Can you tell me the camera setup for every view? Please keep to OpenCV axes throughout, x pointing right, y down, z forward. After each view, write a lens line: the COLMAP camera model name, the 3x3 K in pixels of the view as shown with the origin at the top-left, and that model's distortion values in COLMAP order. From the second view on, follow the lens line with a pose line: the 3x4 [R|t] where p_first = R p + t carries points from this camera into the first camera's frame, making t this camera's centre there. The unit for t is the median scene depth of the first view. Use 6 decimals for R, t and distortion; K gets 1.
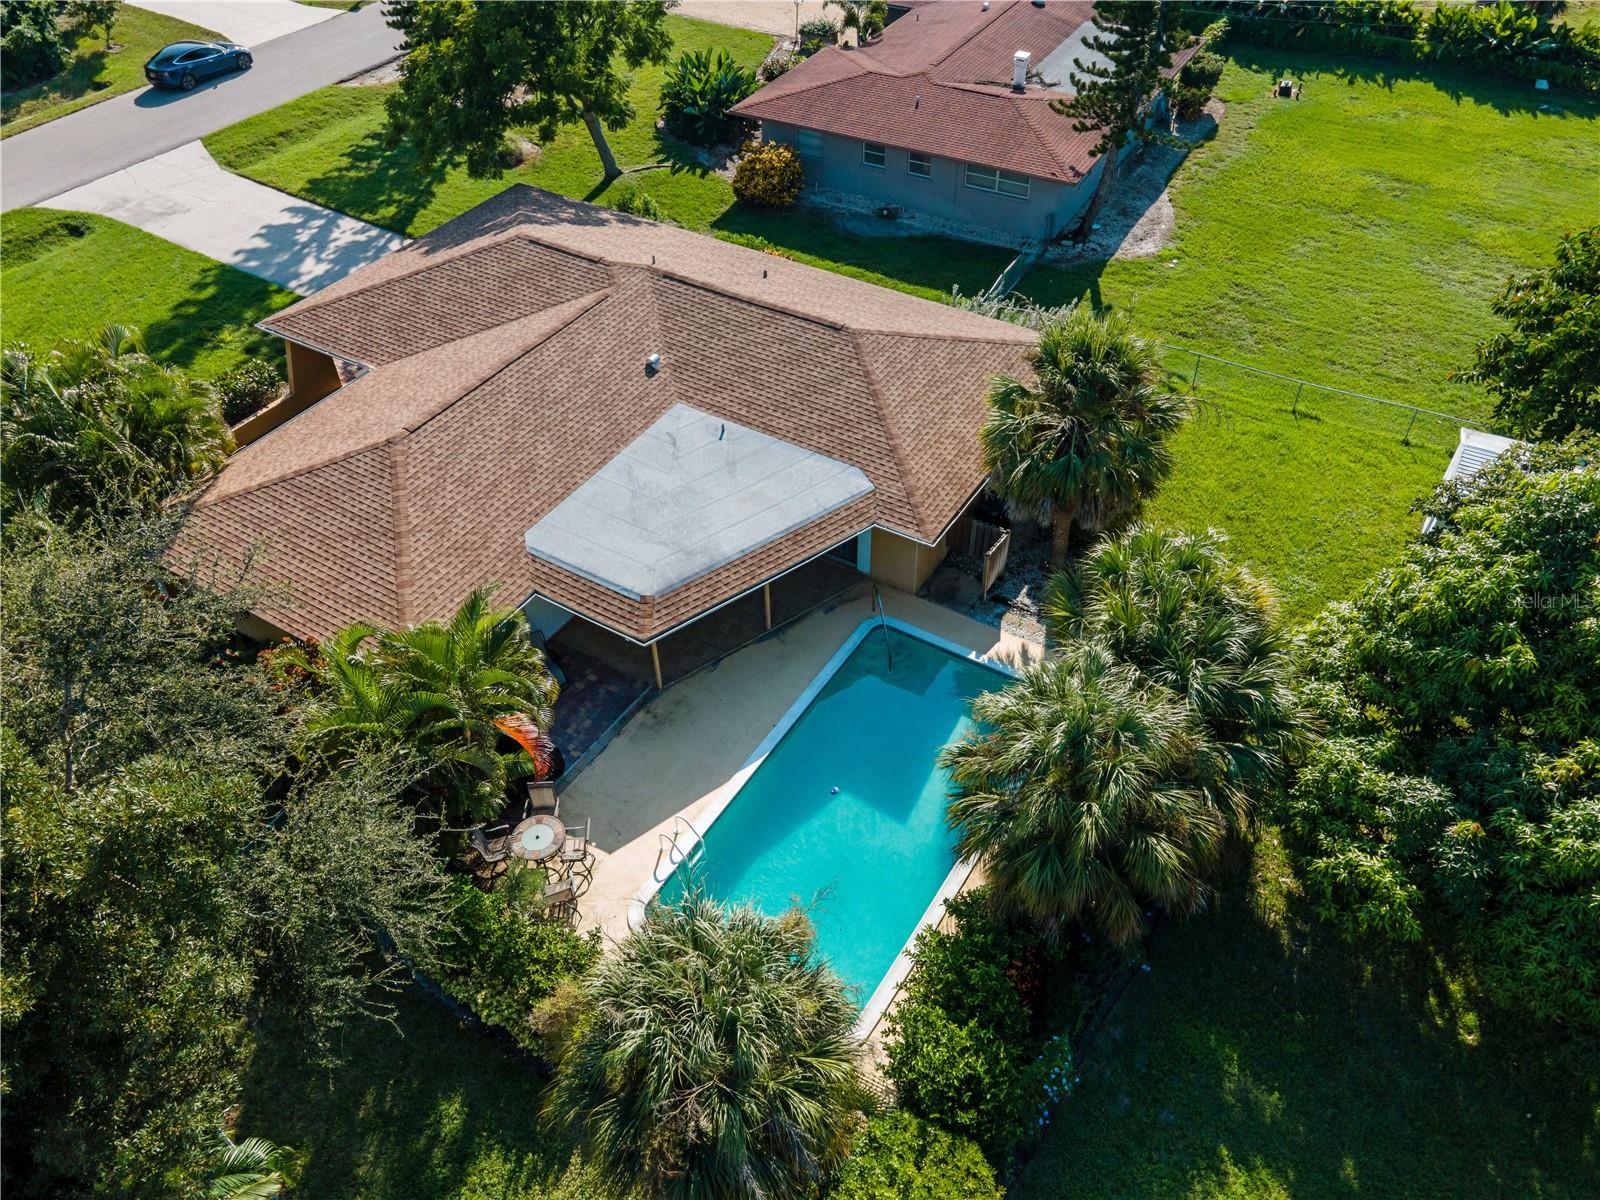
lens RADIAL K [[1170.6, 0, 800.0], [0, 1170.6, 600.0], [0, 0, 1]] dist [0.036909, -0.000020]
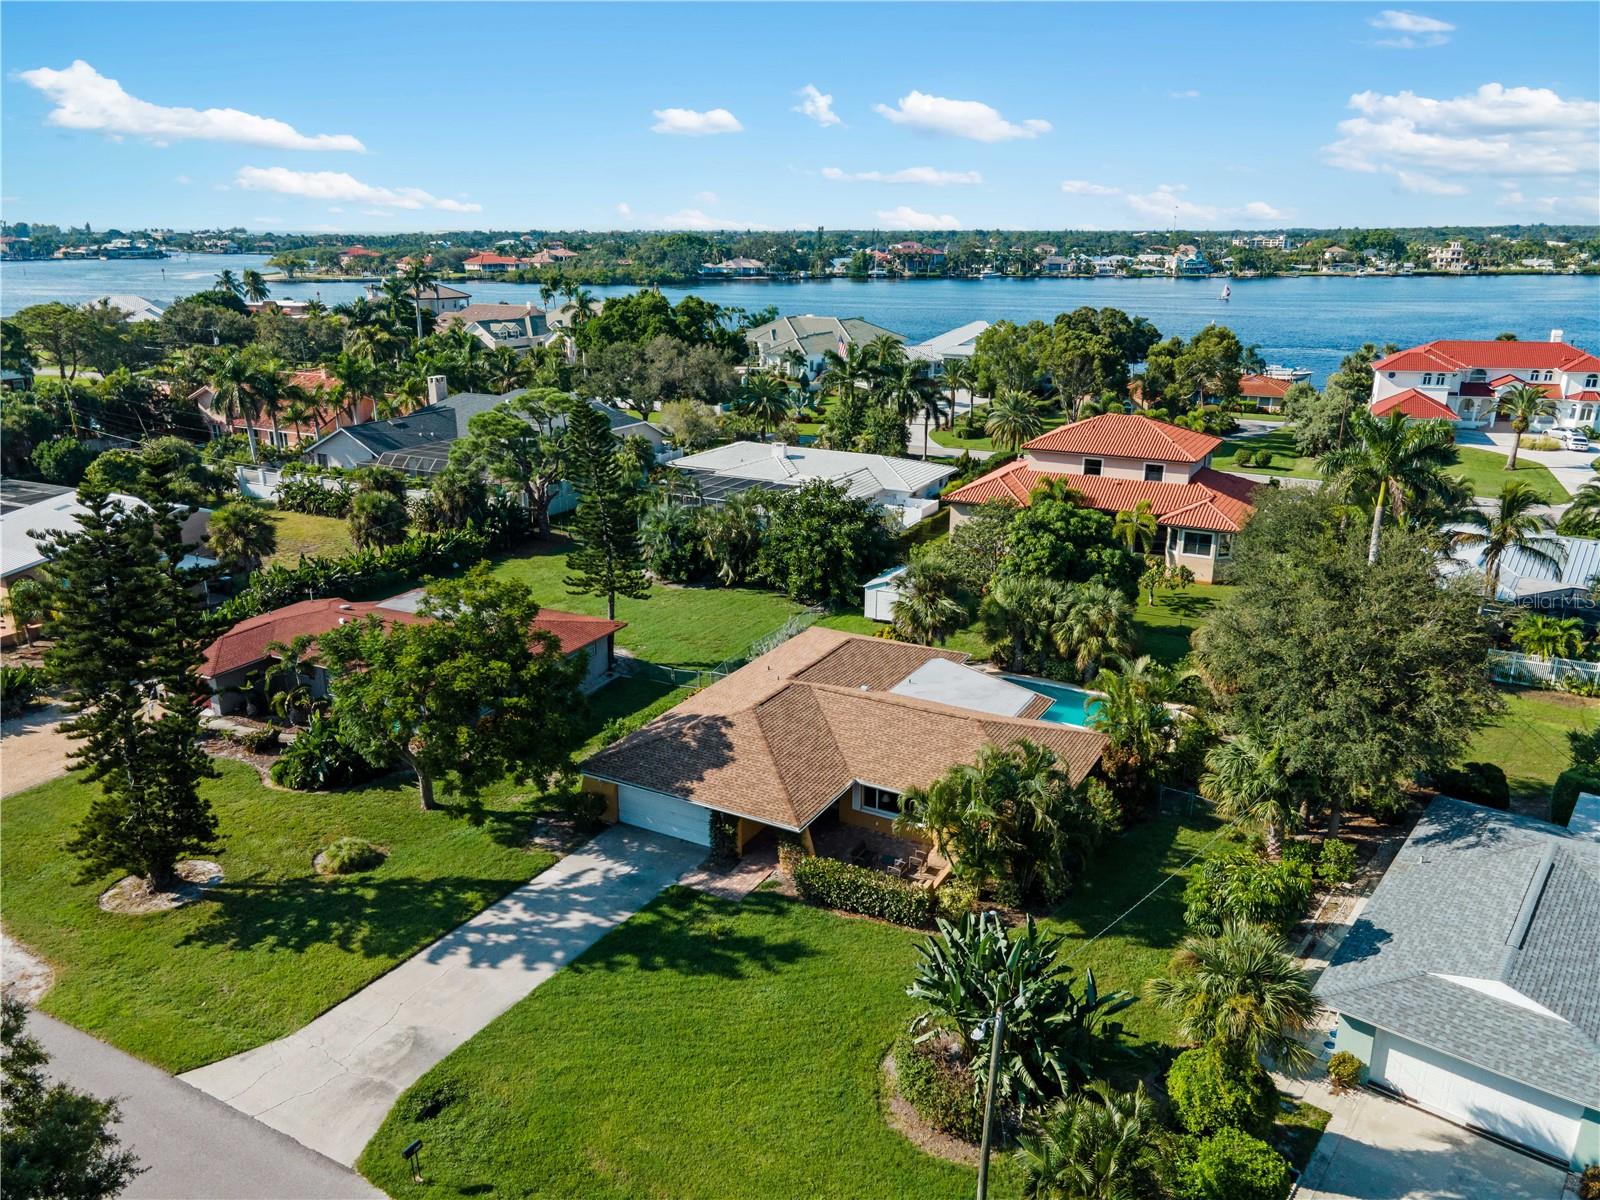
lens RADIAL K [[1177.0, 0, 796.2], [0, 1177.0, 579.2], [0, 0, 1]] dist [-0.000619, 0.083739]
pose [[-0.047176, -0.271308, 0.961336, -1.321332], [0.689278, 0.687715, 0.227912, -0.582383], [-0.722959, 0.673379, 0.154563, 0.486116]]
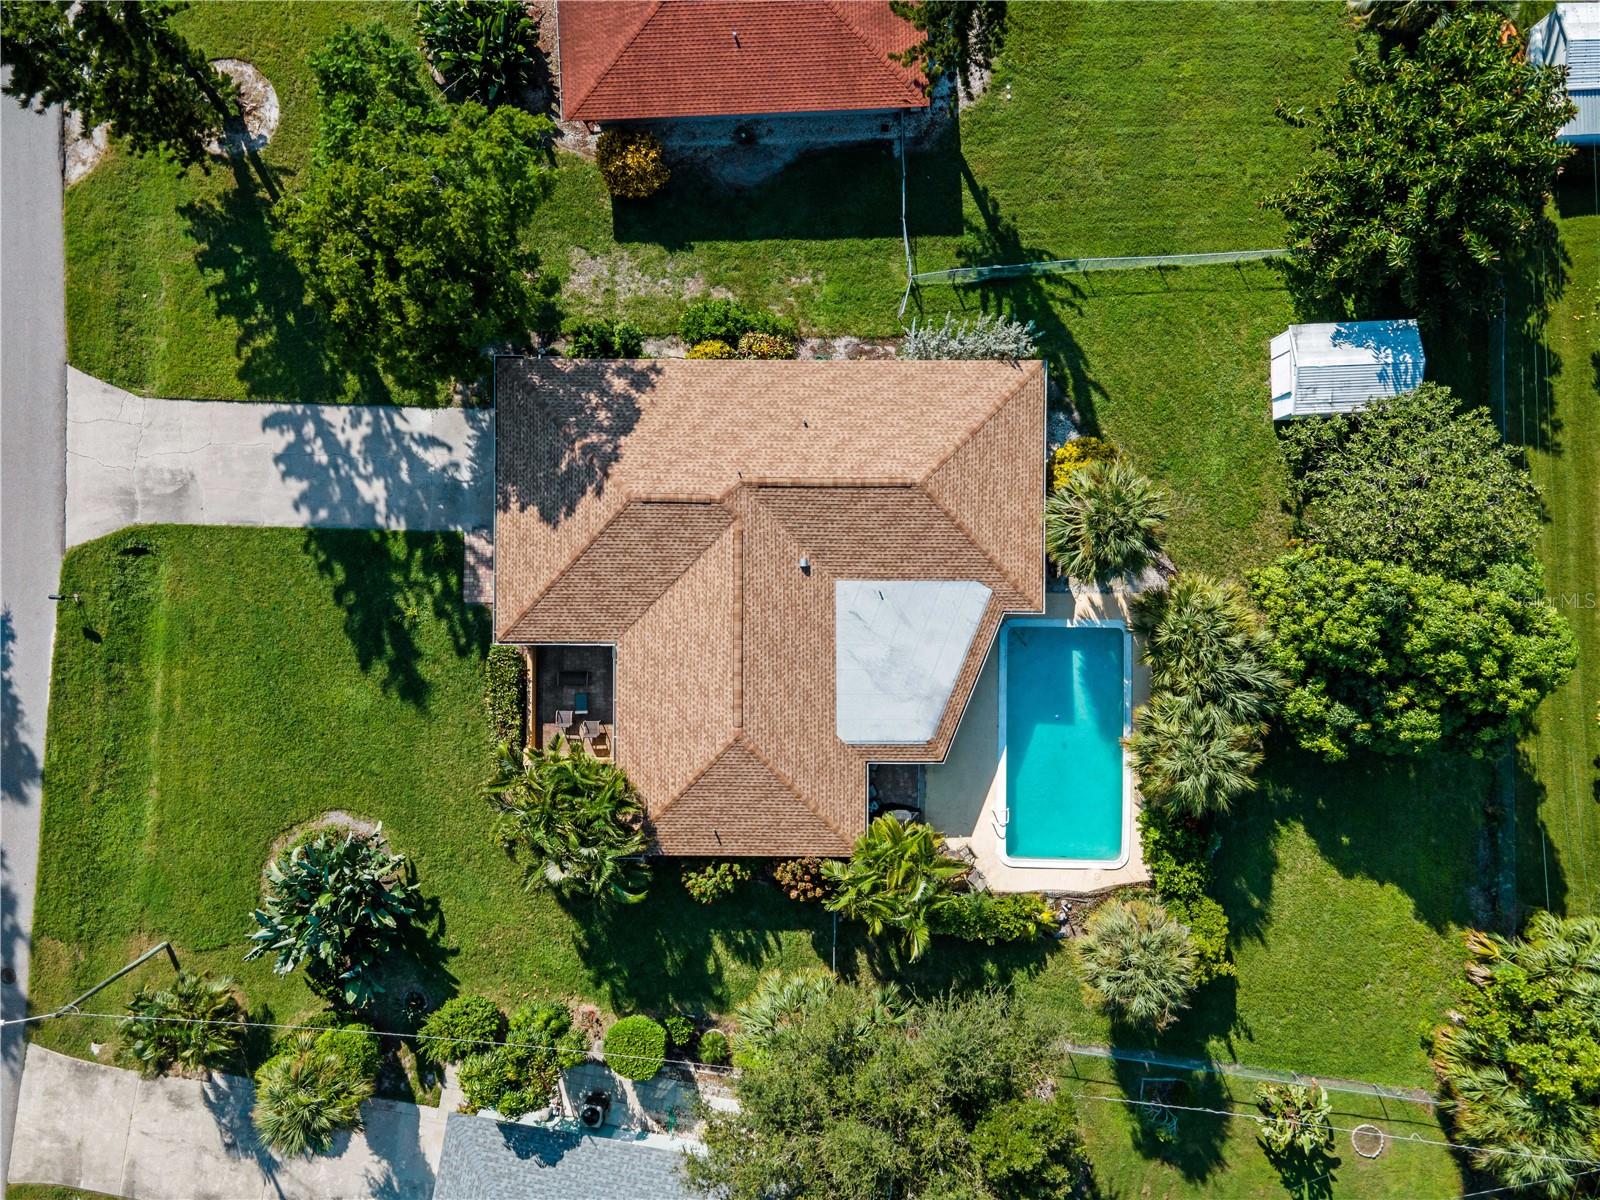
lens RADIAL K [[1171.7, 0, 801.5], [0, 1171.7, 645.0], [0, 0, 1]] dist [0.026161, -0.000986]
pose [[0.850812, -0.525086, -0.020113, -0.108539], [0.375967, 0.581557, 0.721416, -0.853720], [-0.367108, -0.621351, 0.692210, -0.046005]]
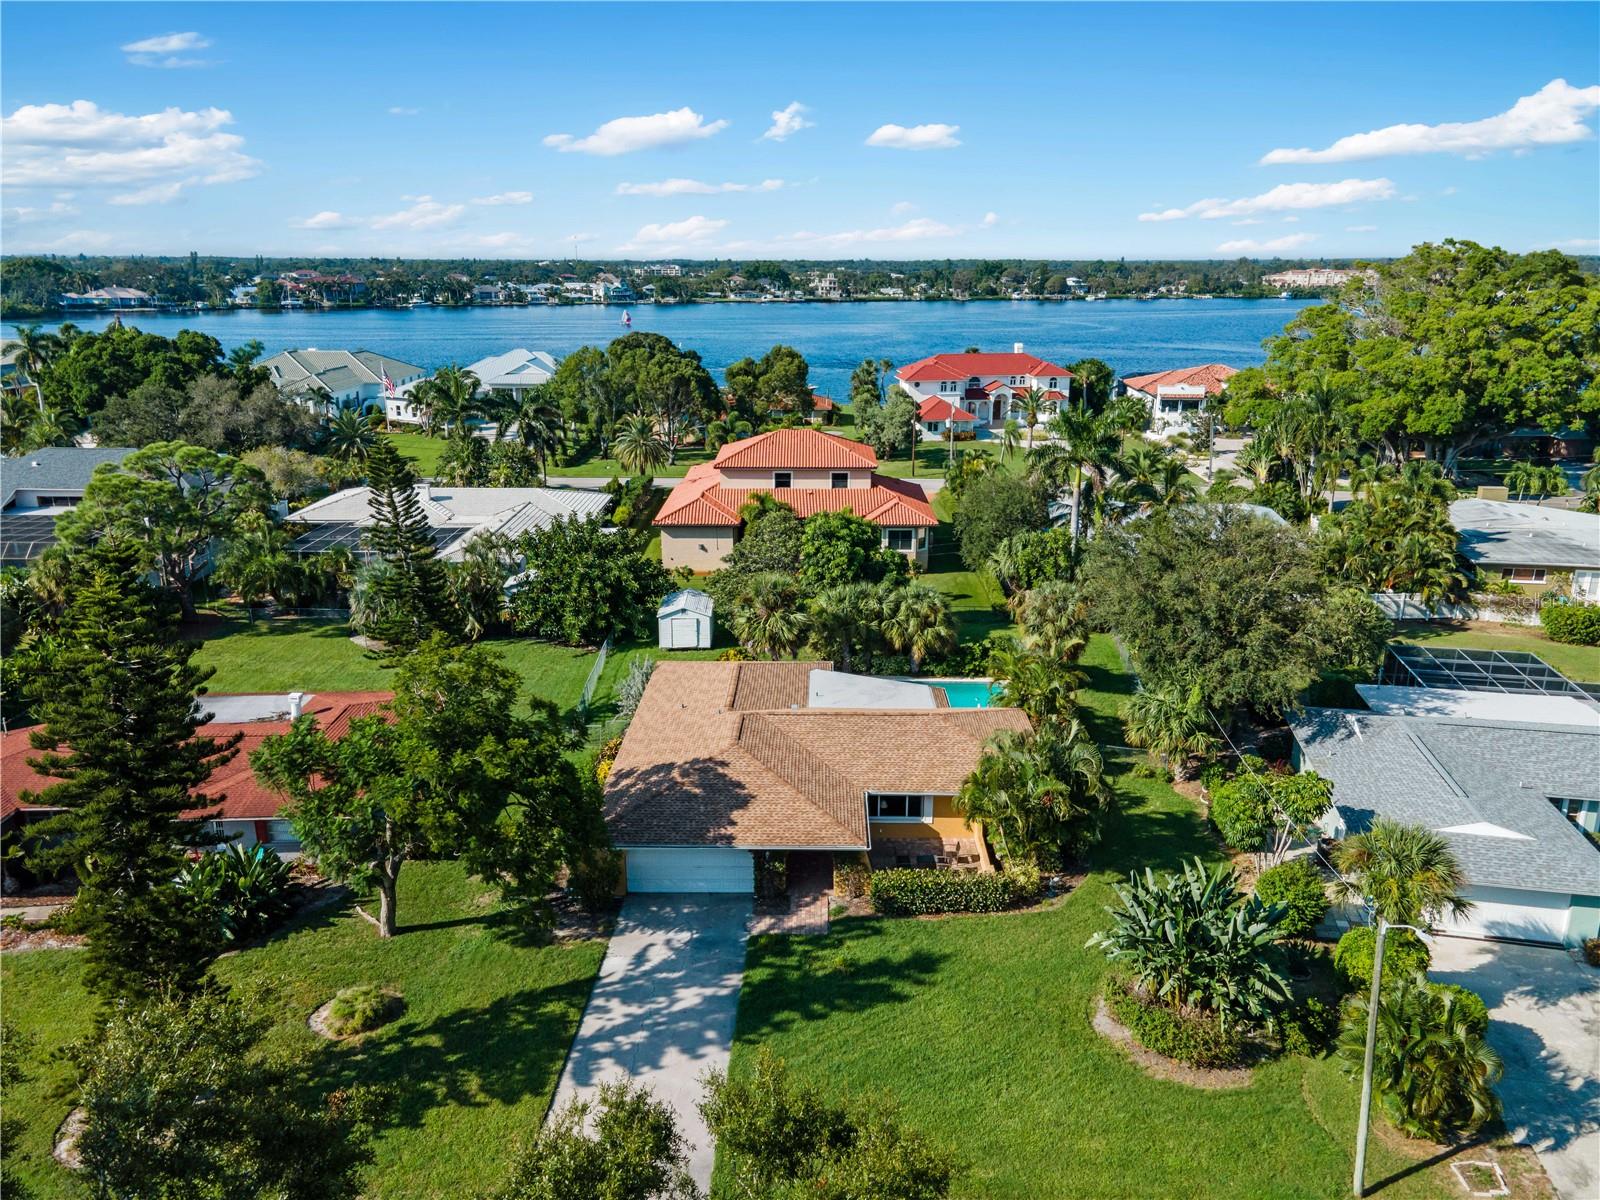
lens RADIAL K [[1170.6, 0, 800.0], [0, 1170.6, 600.0], [0, 0, 1]] dist [0.036909, -0.000020]
pose [[-0.513728, -0.226618, 0.827483, -1.159955], [0.596017, 0.599490, 0.534205, -0.918983], [-0.617128, 0.767630, -0.172907, 0.847794]]
